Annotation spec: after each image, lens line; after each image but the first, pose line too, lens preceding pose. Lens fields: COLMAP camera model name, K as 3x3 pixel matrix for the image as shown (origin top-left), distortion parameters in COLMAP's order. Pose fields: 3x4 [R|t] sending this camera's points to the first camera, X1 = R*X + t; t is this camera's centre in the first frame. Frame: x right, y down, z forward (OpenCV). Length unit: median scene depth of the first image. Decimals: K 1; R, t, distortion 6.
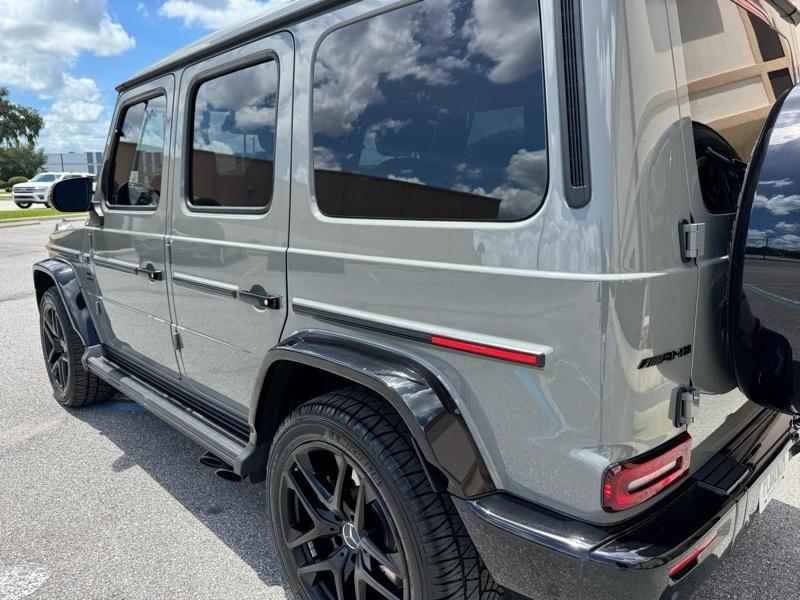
lens RADIAL K [[573.5, 0, 400.0], [0, 573.5, 300.0], [0, 0, 1]] dist [-0.012627, -0.005264]
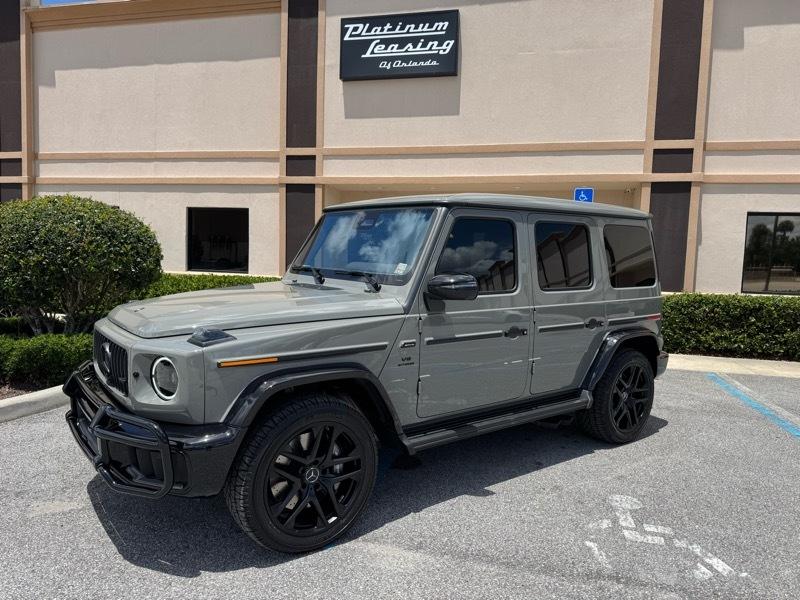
lens RADIAL K [[564.7, 0, 401.5], [0, 564.7, 299.1], [0, 0, 1]] dist [0.027509, -0.035425]
pose [[0.112524, -0.070672, 0.991133, -2.912731], [0.161106, 0.985567, 0.051985, -0.392398], [-0.980502, 0.153828, 0.122285, 1.616359]]
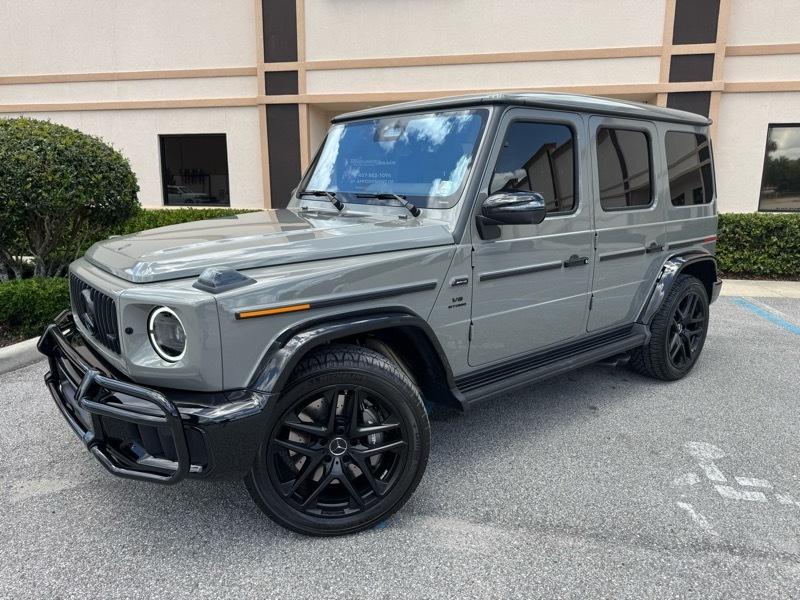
lens RADIAL K [[570.6, 0, 402.5], [0, 570.6, 302.4], [0, 0, 1]] dist [-0.005683, 0.001014]
pose [[0.075199, -0.197595, 0.977395, -2.579471], [0.188545, 0.965307, 0.180645, -0.392331], [-0.979181, 0.170699, 0.109846, 1.851209]]
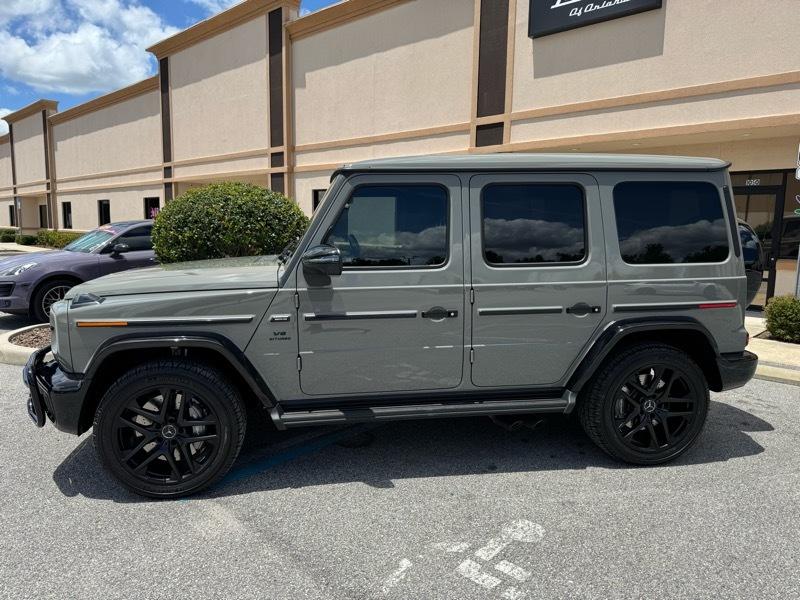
lens RADIAL K [[564.7, 0, 401.5], [0, 564.7, 299.1], [0, 0, 1]] dist [0.027509, -0.035425]
pose [[0.586021, -0.102085, 0.803840, -2.292028], [0.146356, 0.989051, 0.018909, -0.177080], [-0.796969, 0.106566, 0.594546, 0.395226]]
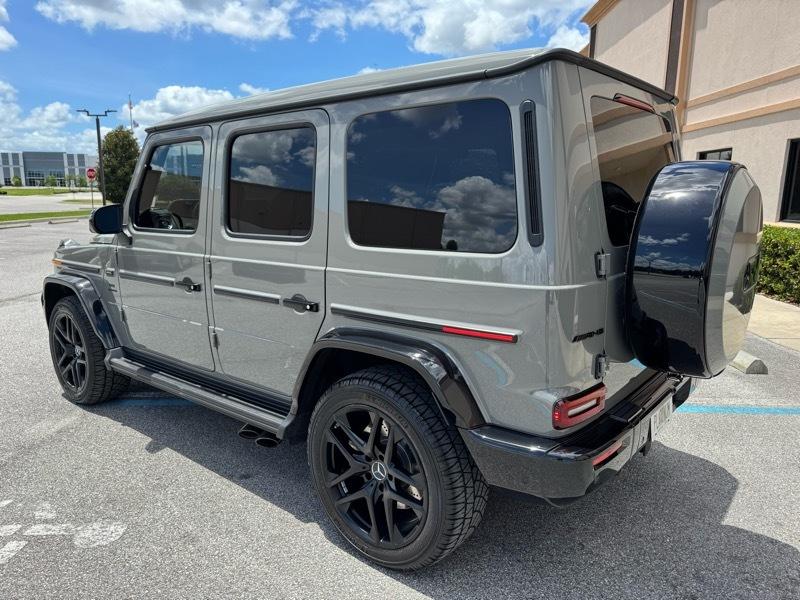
lens RADIAL K [[574.3, 0, 400.0], [0, 574.3, 300.0], [0, 0, 1]] dist [0.004341, -0.000980]
pose [[0.994152, -0.013567, 0.107136, -0.171217], [0.014621, 0.999852, -0.009056, 0.003029], [-0.106997, 0.010569, 0.994203, -0.401768]]
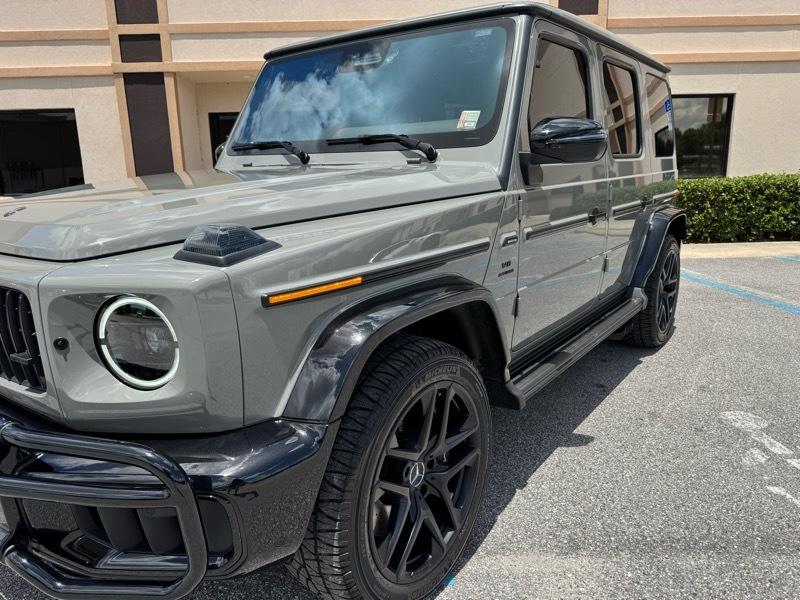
lens RADIAL K [[569.9, 0, 395.4], [0, 569.9, 298.0], [0, 0, 1]] dist [0.000413, -0.002645]
pose [[-0.154575, -0.206315, 0.966199, -2.165994], [0.212506, 0.948120, 0.236451, -0.354757], [-0.964856, 0.241873, -0.102713, 2.239375]]
